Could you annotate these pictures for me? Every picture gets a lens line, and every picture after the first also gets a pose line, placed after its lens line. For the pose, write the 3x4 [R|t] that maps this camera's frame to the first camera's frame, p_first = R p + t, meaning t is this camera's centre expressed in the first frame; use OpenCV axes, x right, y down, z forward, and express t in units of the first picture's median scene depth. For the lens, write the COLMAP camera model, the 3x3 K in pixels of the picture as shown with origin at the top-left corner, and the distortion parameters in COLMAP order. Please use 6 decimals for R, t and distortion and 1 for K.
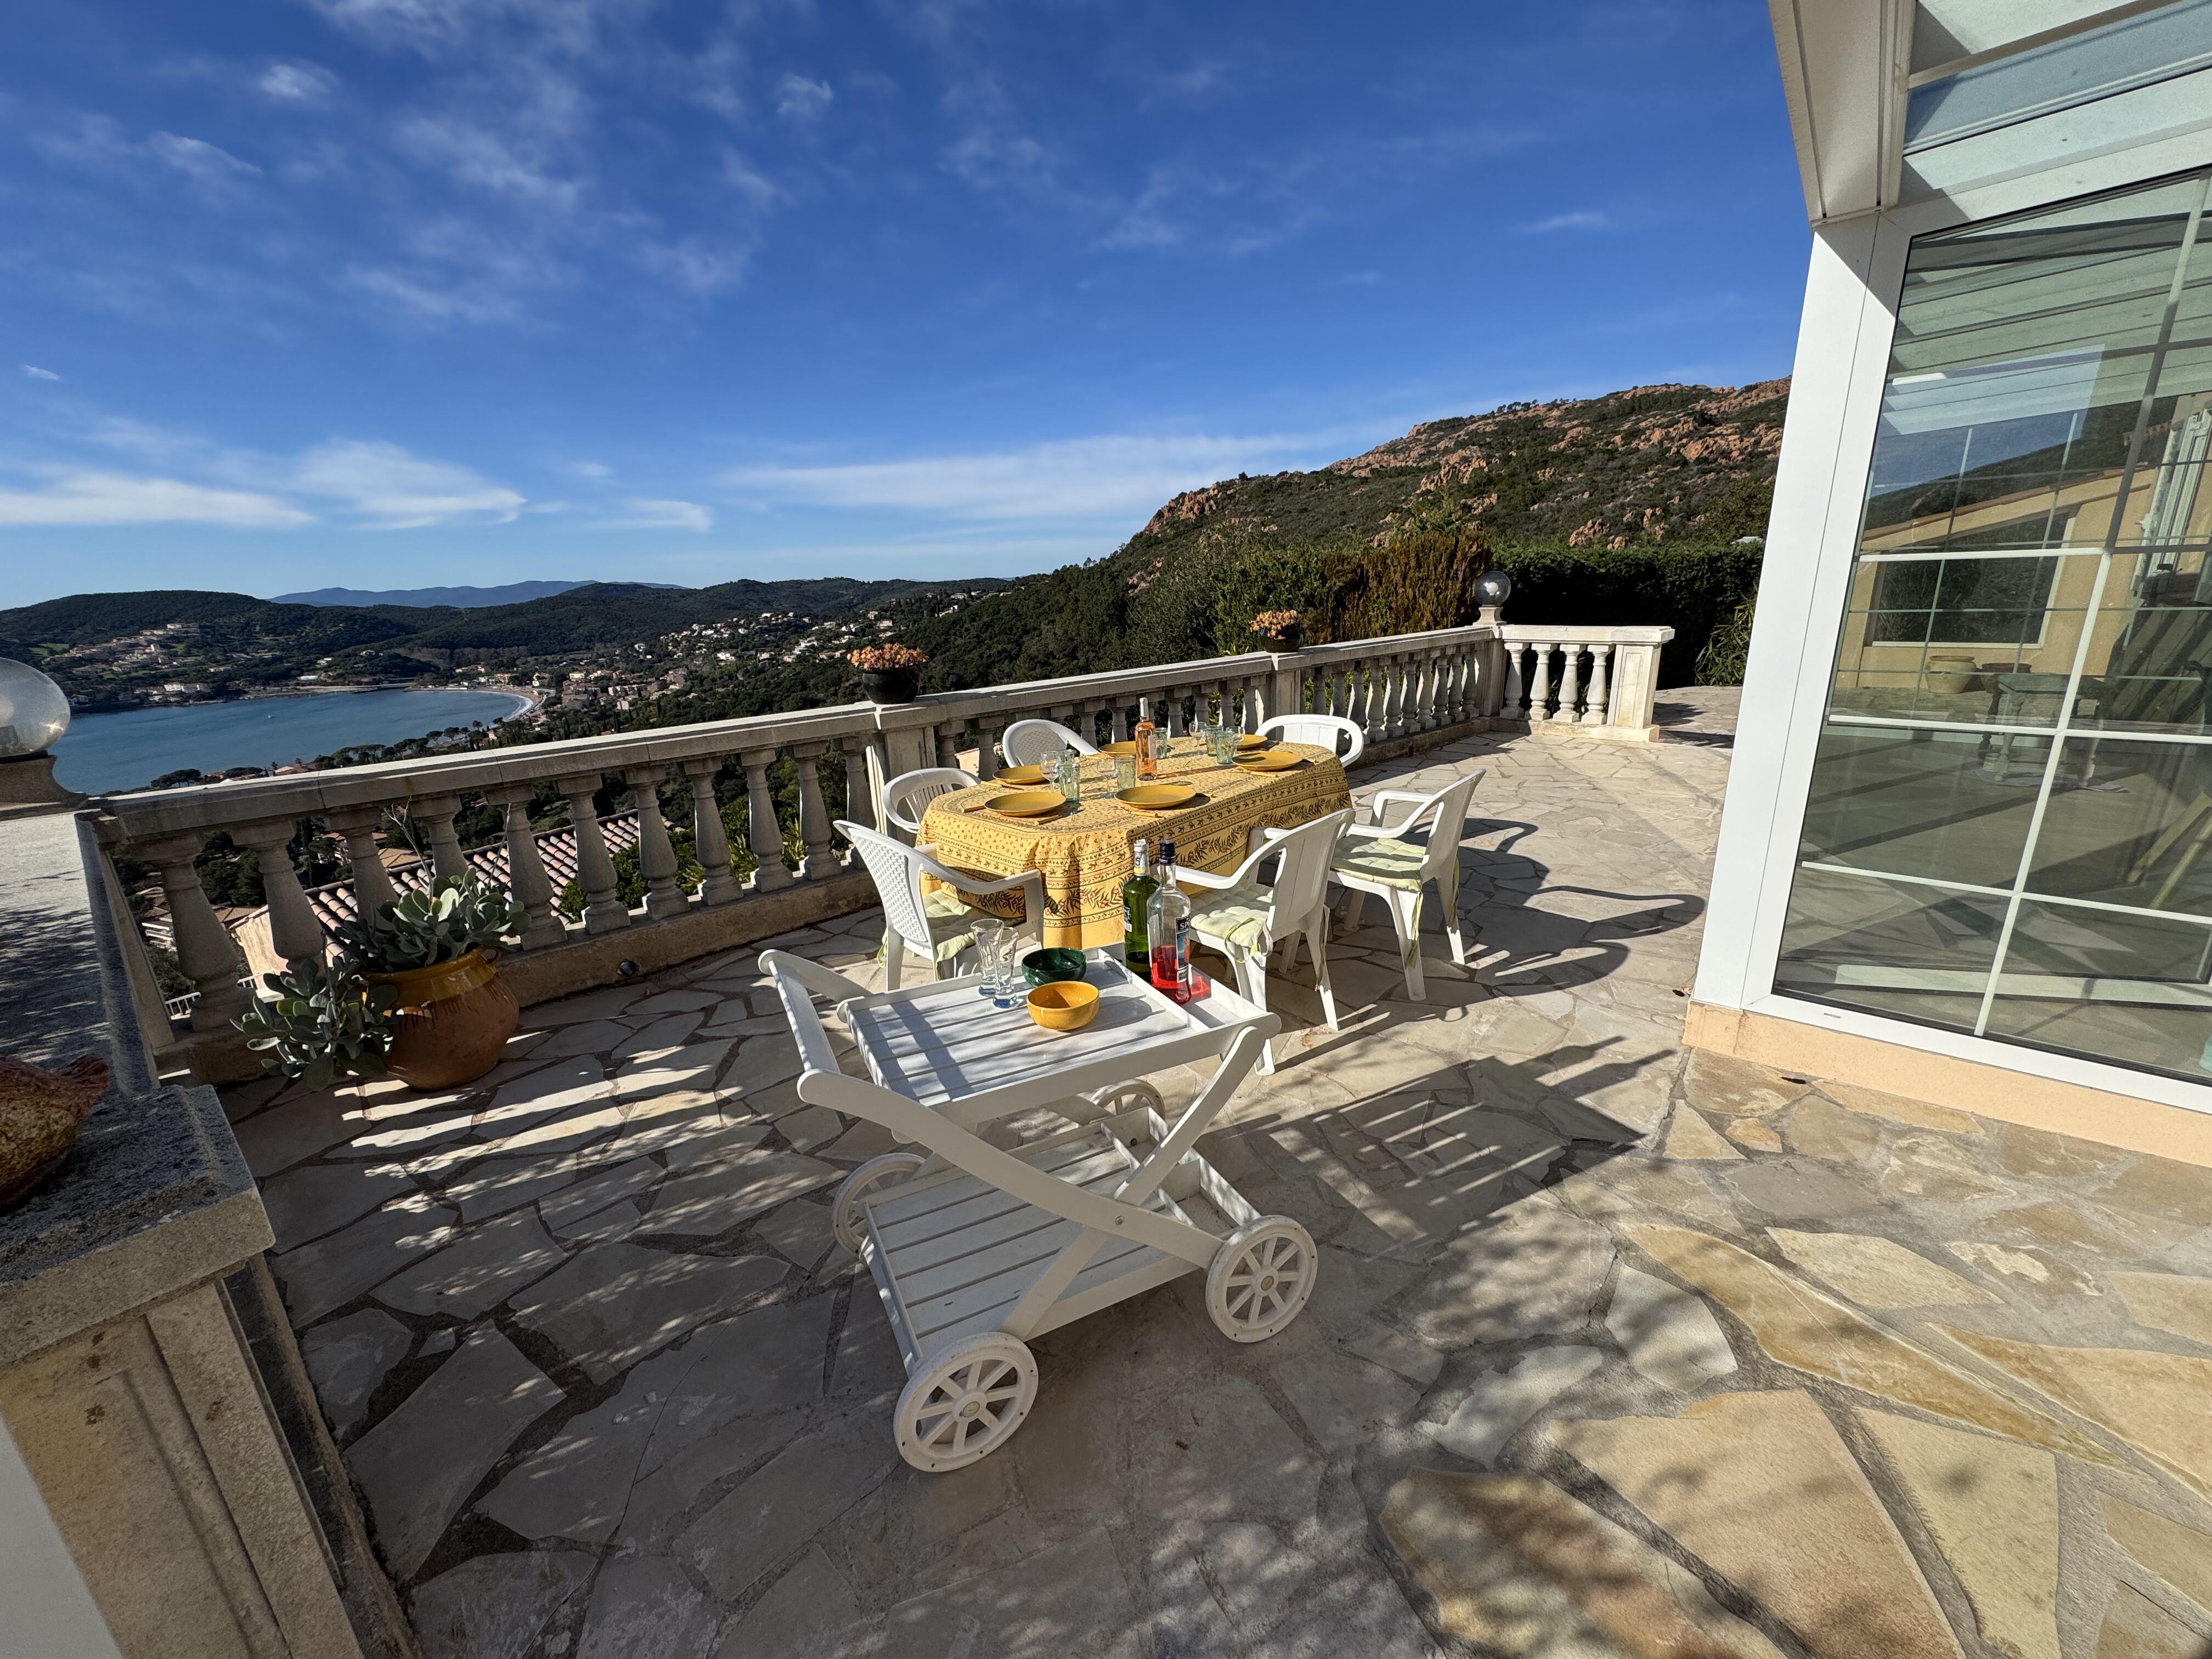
lens RADIAL K [[878.4, 0, 1105.6], [0, 878.4, 831.9], [0, 0, 1]] dist [-0.002457, 0.000128]
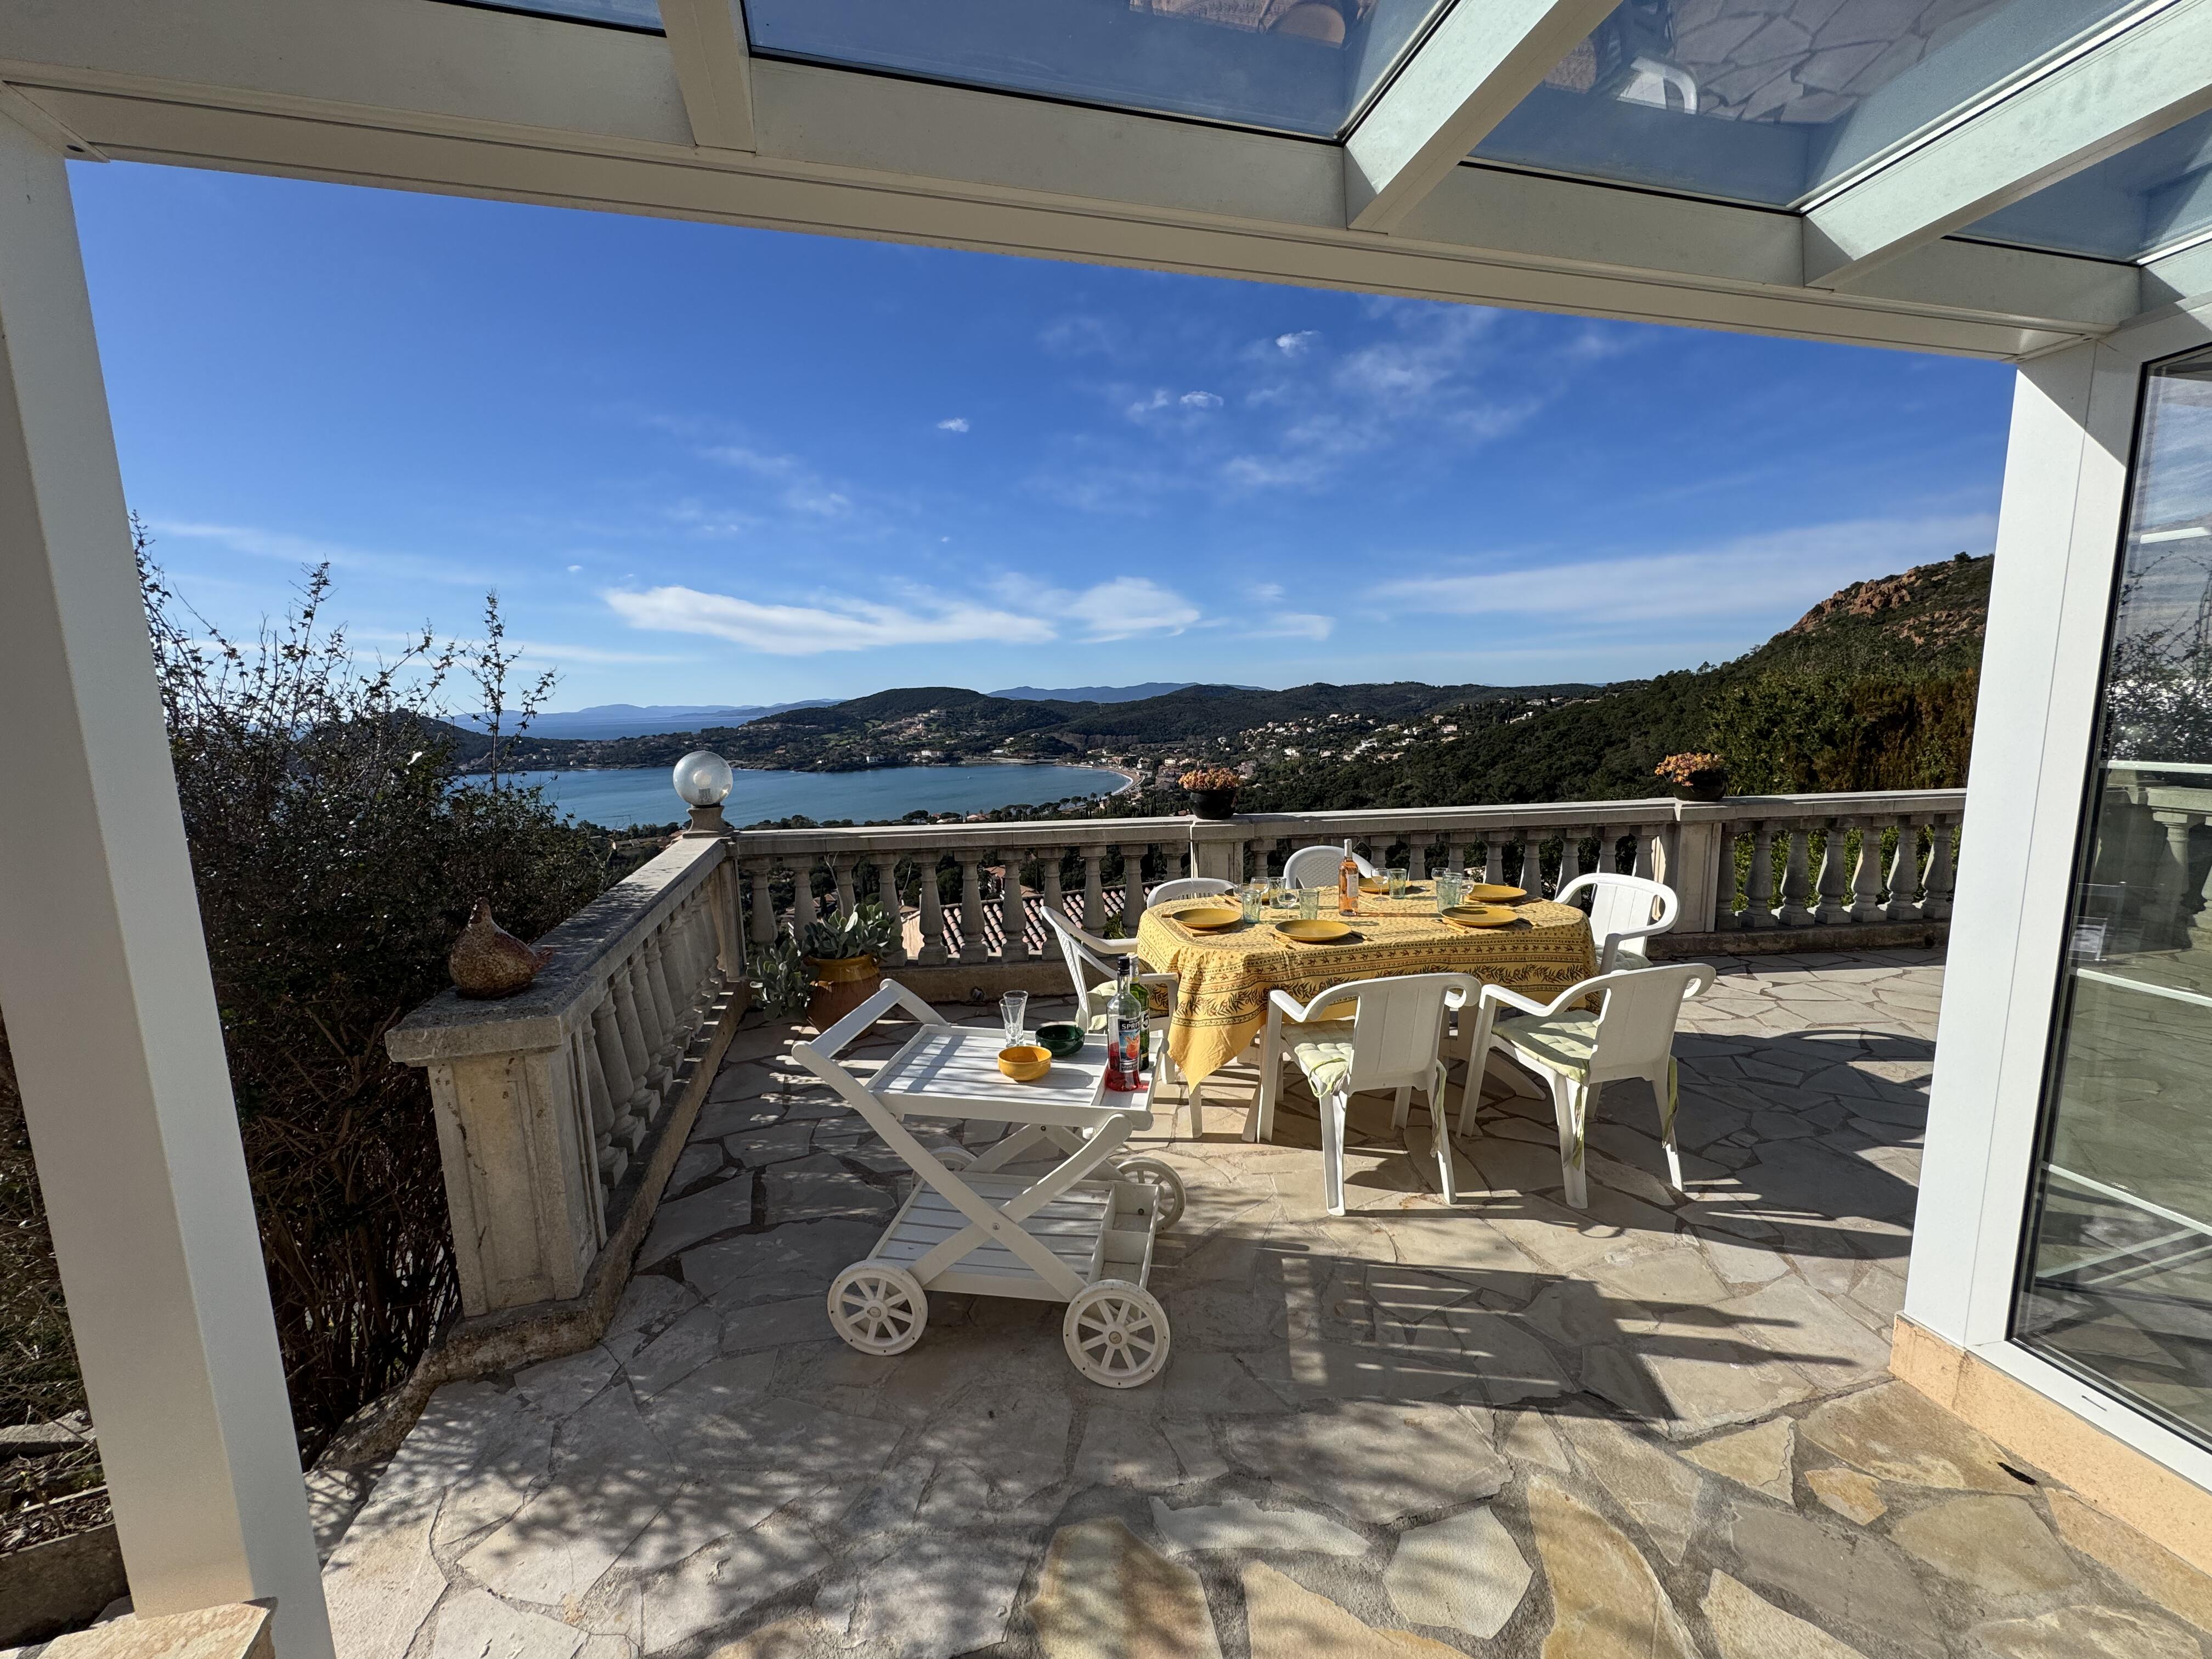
lens RADIAL K [[878.4, 0, 1105.6], [0, 878.4, 831.9], [0, 0, 1]] dist [-0.002457, 0.000128]
pose [[0.817889, 0.103994, -0.565900, 0.367226], [-0.166910, 0.984121, -0.060384, -0.042386], [0.550635, 0.143842, 0.822259, -0.042715]]
